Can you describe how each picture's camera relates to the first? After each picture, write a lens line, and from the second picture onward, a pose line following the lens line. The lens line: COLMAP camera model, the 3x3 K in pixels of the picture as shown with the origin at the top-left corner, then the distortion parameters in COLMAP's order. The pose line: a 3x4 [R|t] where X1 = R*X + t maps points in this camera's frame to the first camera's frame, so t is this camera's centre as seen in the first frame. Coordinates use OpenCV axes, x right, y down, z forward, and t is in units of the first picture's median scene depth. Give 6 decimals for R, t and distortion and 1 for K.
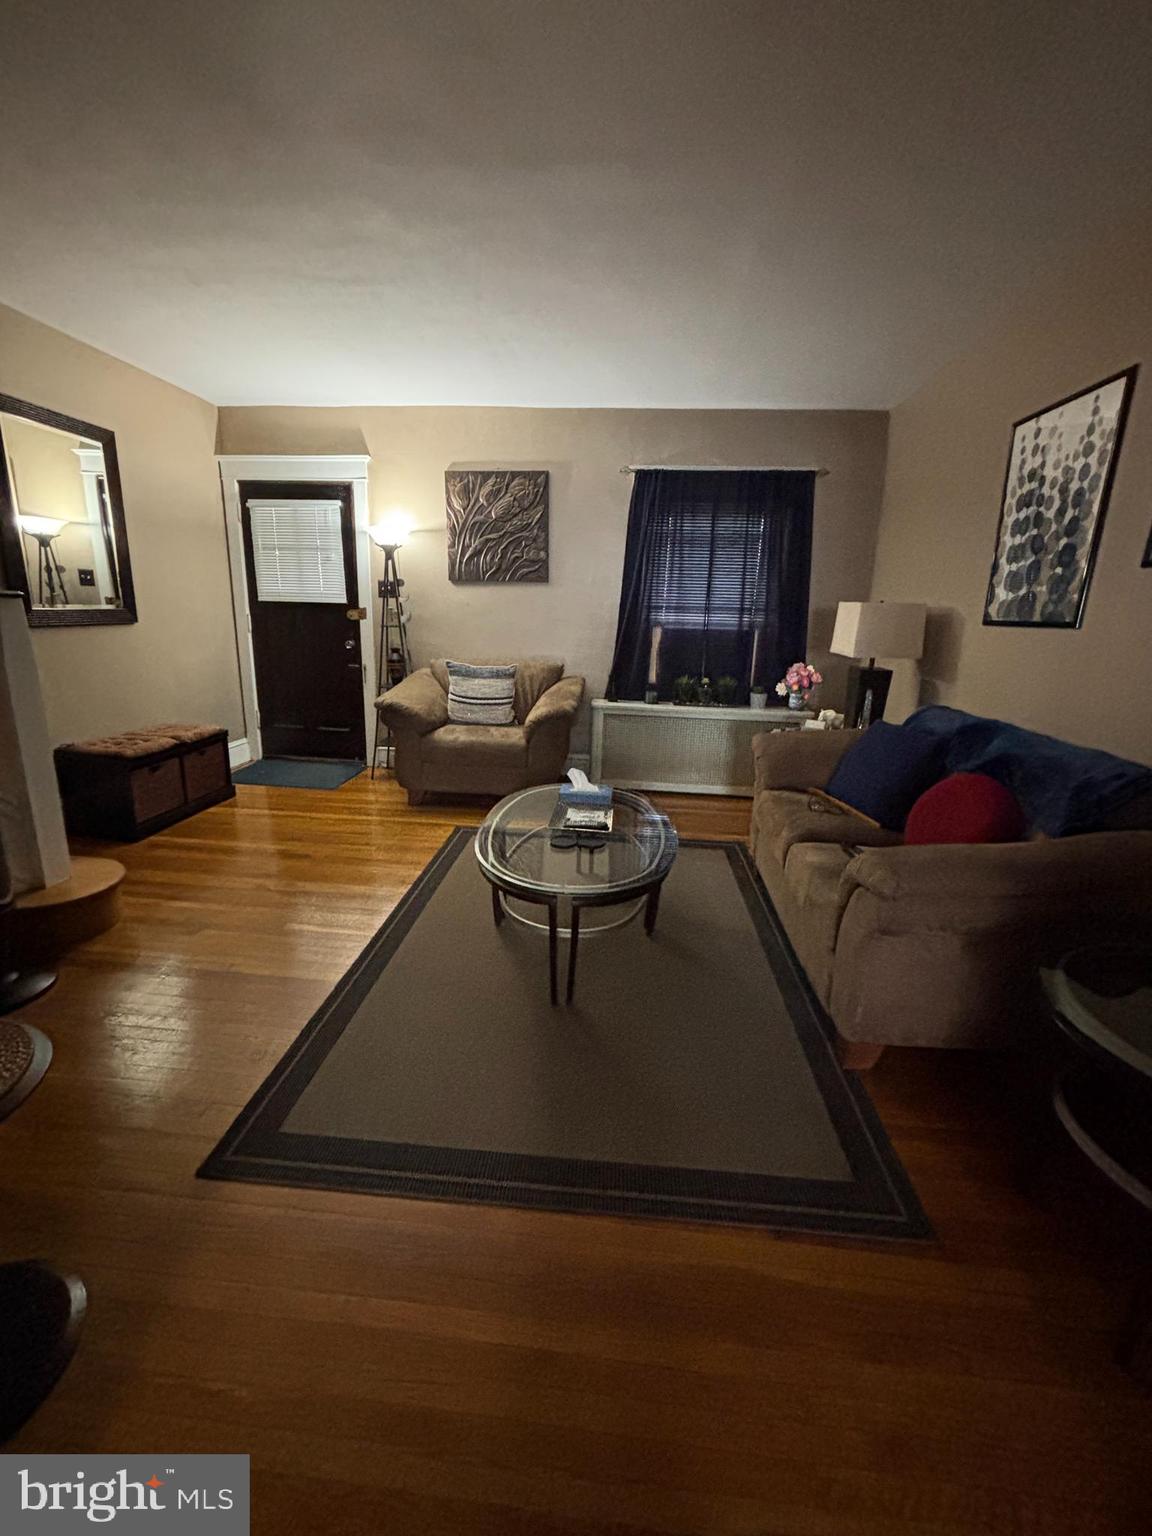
lens RADIAL K [[626.8, 0, 566.1], [0, 626.8, 774.3], [0, 0, 1]] dist [-0.003530, 0.001462]
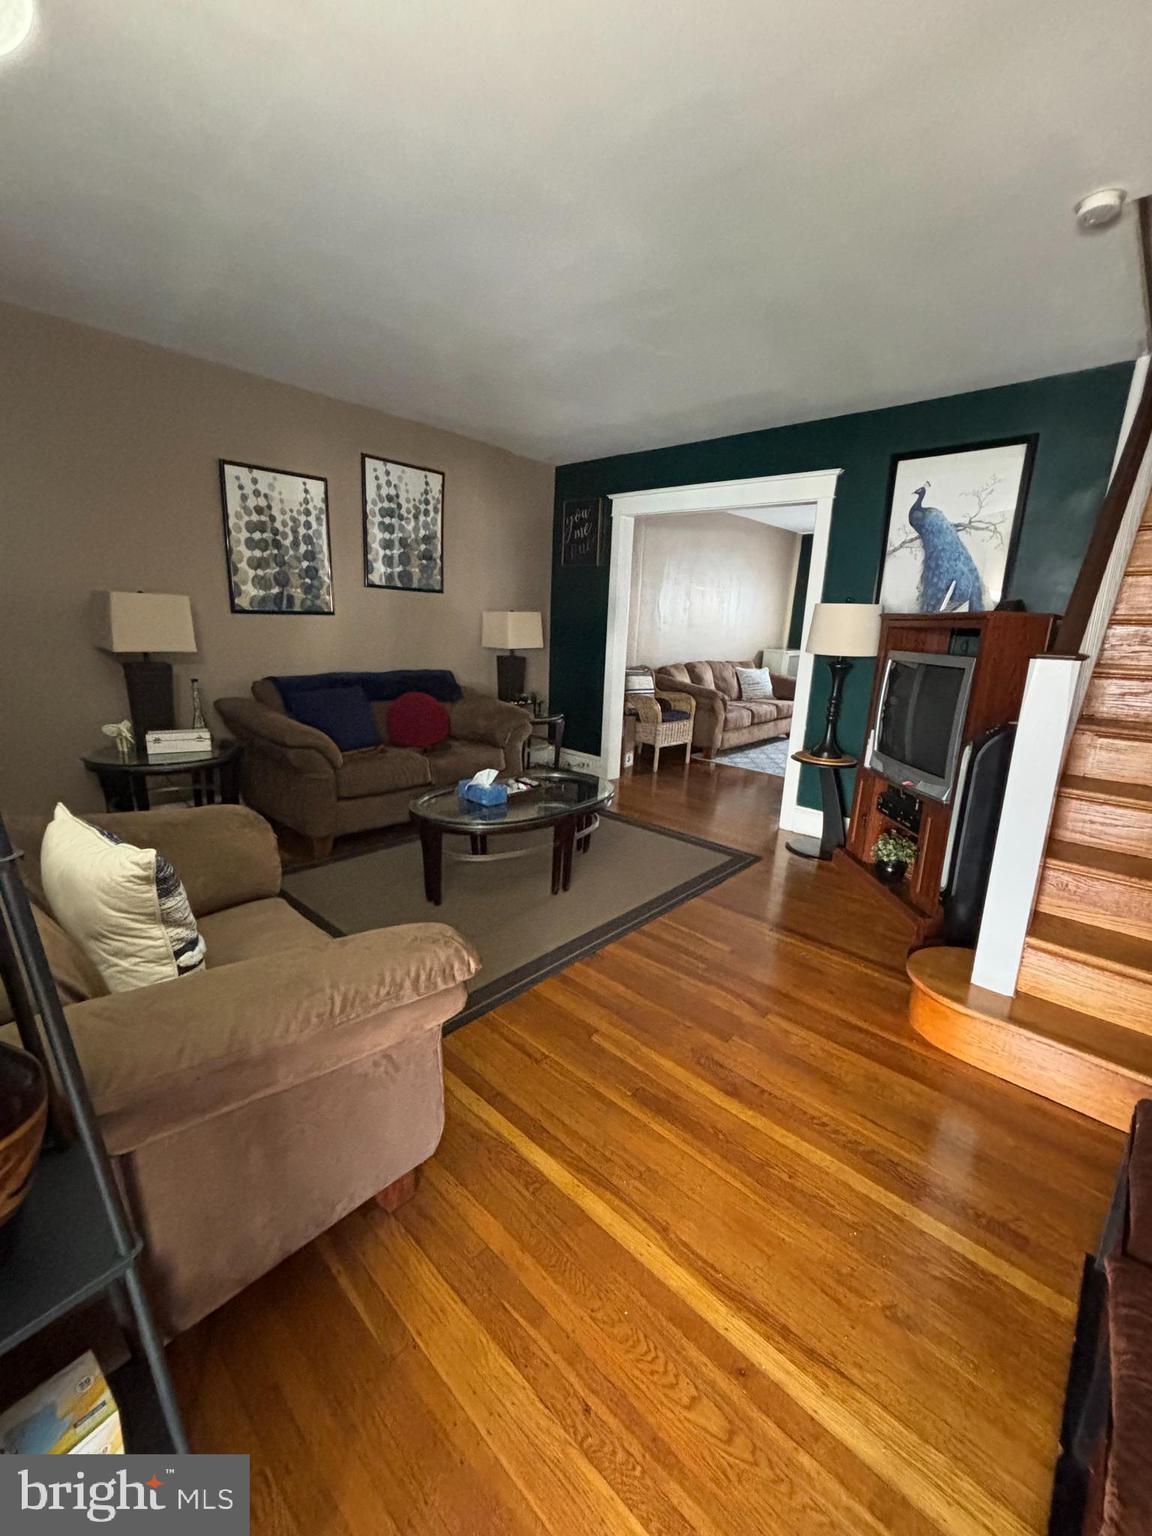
lens RADIAL K [[626.8, 0, 567.9], [0, 626.8, 768.9], [0, 0, 1]] dist [-0.003530, 0.001462]
pose [[-0.789372, -0.202184, 0.579666, -0.738603], [0.102202, 0.887758, 0.448820, -0.486880], [-0.605348, 0.413530, -0.680108, 1.678126]]
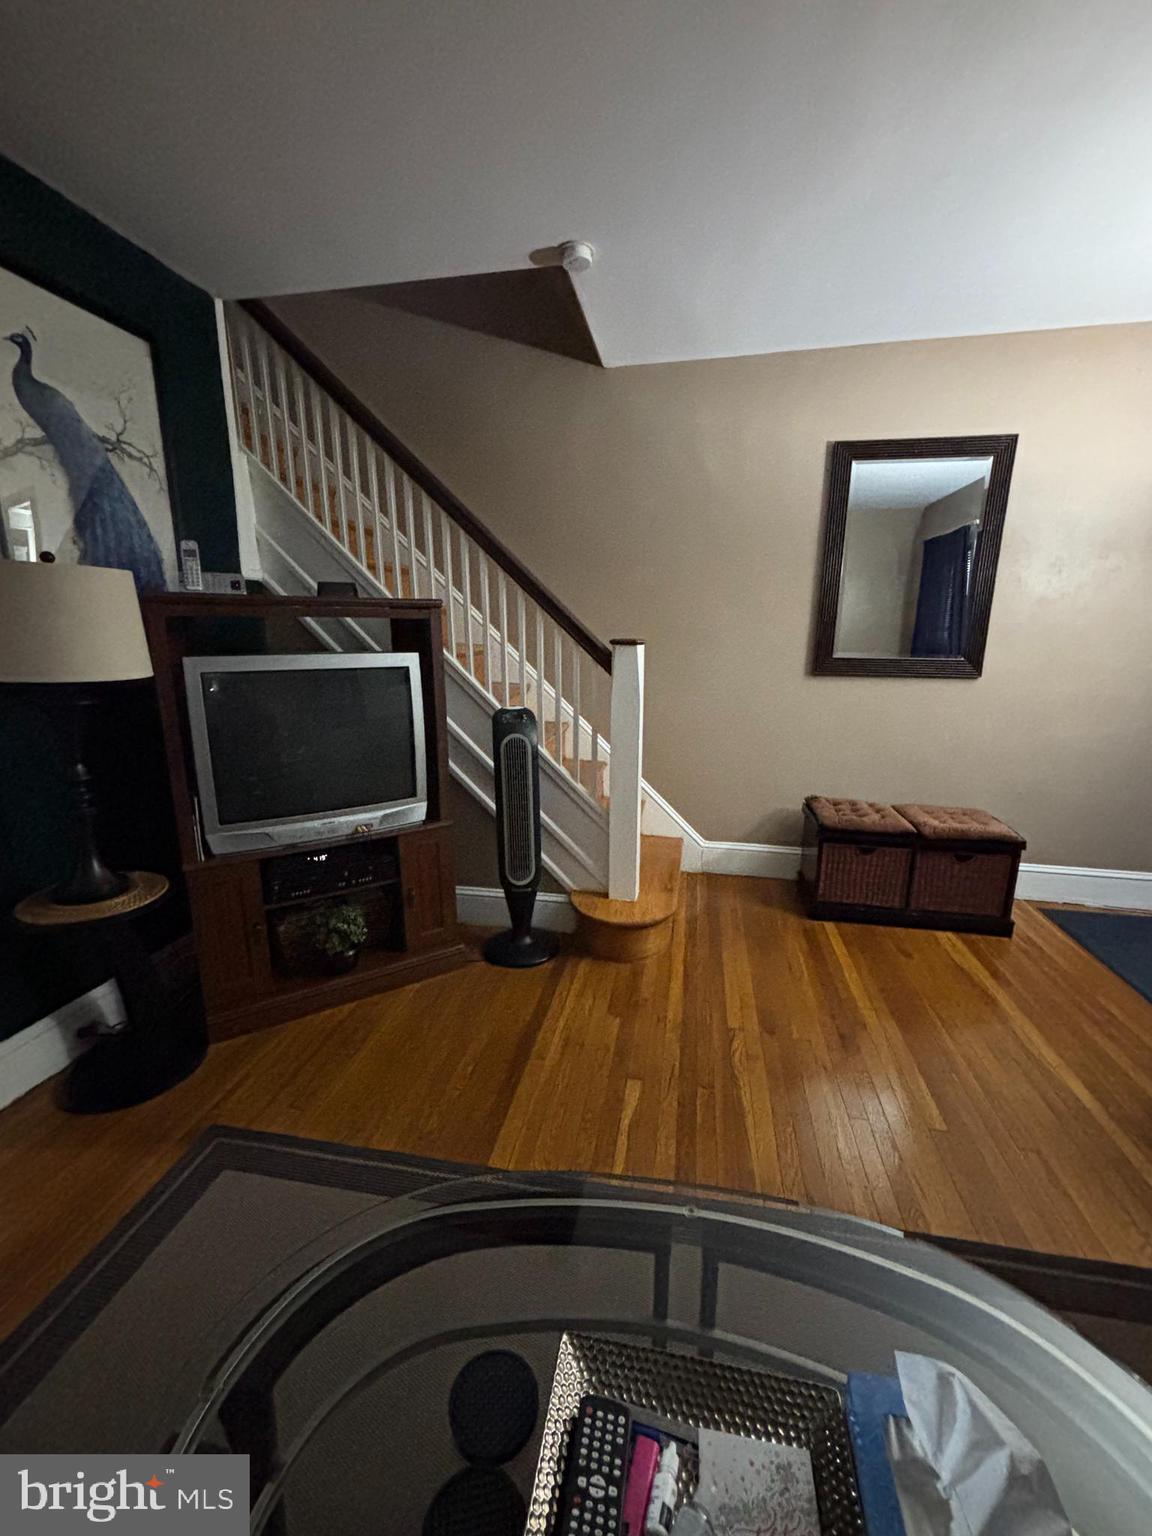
lens RADIAL K [[626.8, 0, 576.7], [0, 626.8, 761.5], [0, 0, 1]] dist [-0.003530, 0.001462]
pose [[-0.094051, 0.172737, -0.980467, 0.199016], [-0.276476, 0.941564, 0.192404, -0.218061], [0.956408, 0.289171, -0.040798, 0.823227]]
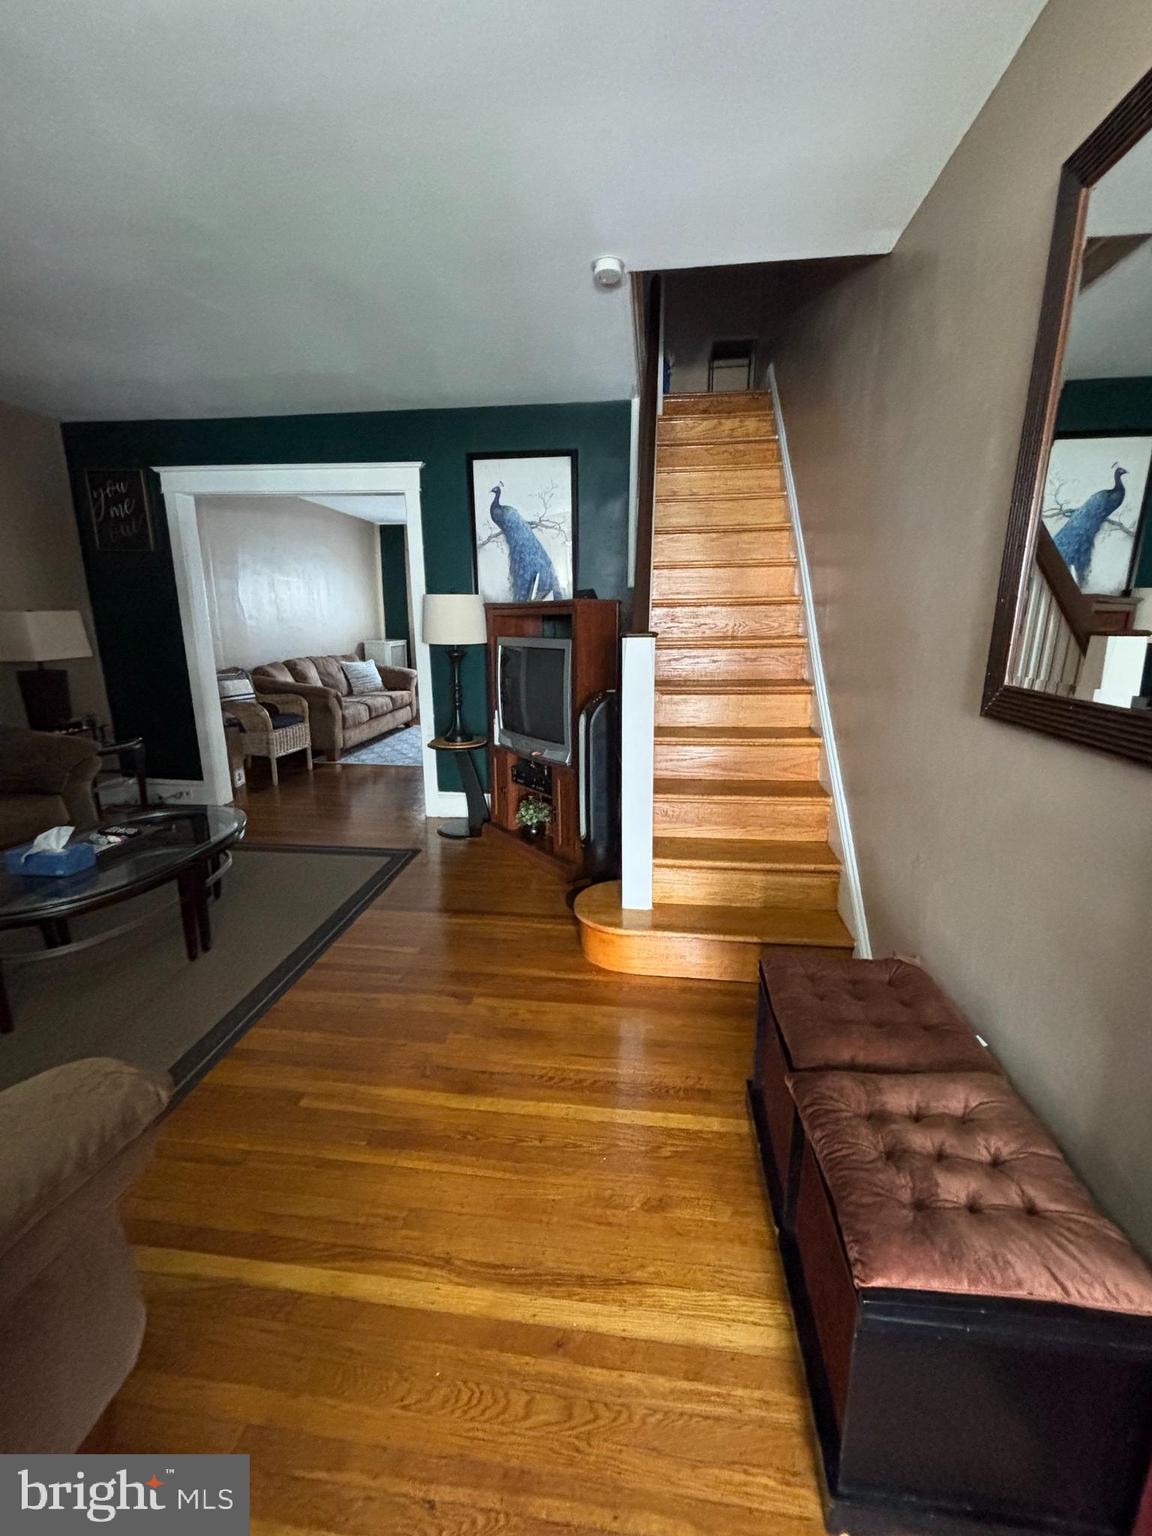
lens RADIAL K [[626.8, 0, 580.2], [0, 626.8, 768.5], [0, 0, 1]] dist [-0.003530, 0.001462]
pose [[-0.999437, -0.033445, 0.002569, -0.664733], [-0.027970, 0.873198, 0.486563, -0.488202], [-0.018516, 0.486217, -0.873642, 1.673746]]
